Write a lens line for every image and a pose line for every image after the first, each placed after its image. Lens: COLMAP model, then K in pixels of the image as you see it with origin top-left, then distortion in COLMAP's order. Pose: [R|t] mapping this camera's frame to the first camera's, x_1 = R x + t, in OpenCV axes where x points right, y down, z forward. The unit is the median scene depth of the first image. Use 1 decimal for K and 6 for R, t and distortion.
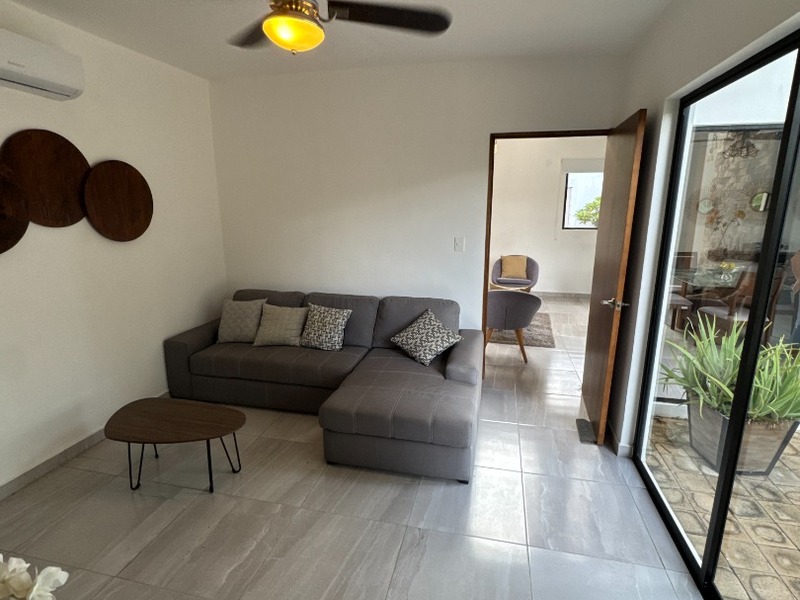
lens RADIAL K [[427.5, 0, 400.3], [0, 427.5, 299.3], [0, 0, 1]] dist [-0.005898, 0.000963]
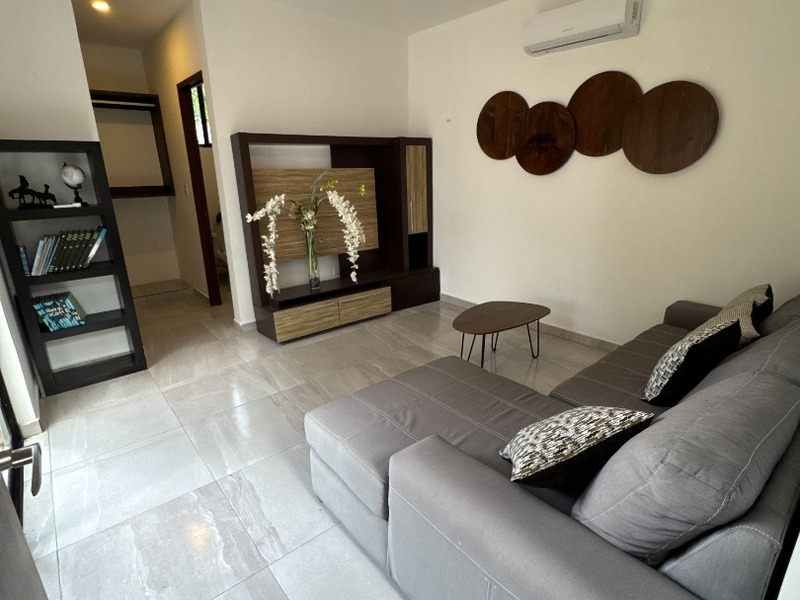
lens RADIAL K [[427.5, 0, 401.2], [0, 427.5, 298.6], [0, 0, 1]] dist [-0.005898, 0.000963]
pose [[-0.603252, 0.239867, -0.760625, 0.536474], [-0.164677, 0.895689, 0.413065, -0.213961], [0.780364, 0.374440, -0.500826, 1.305739]]
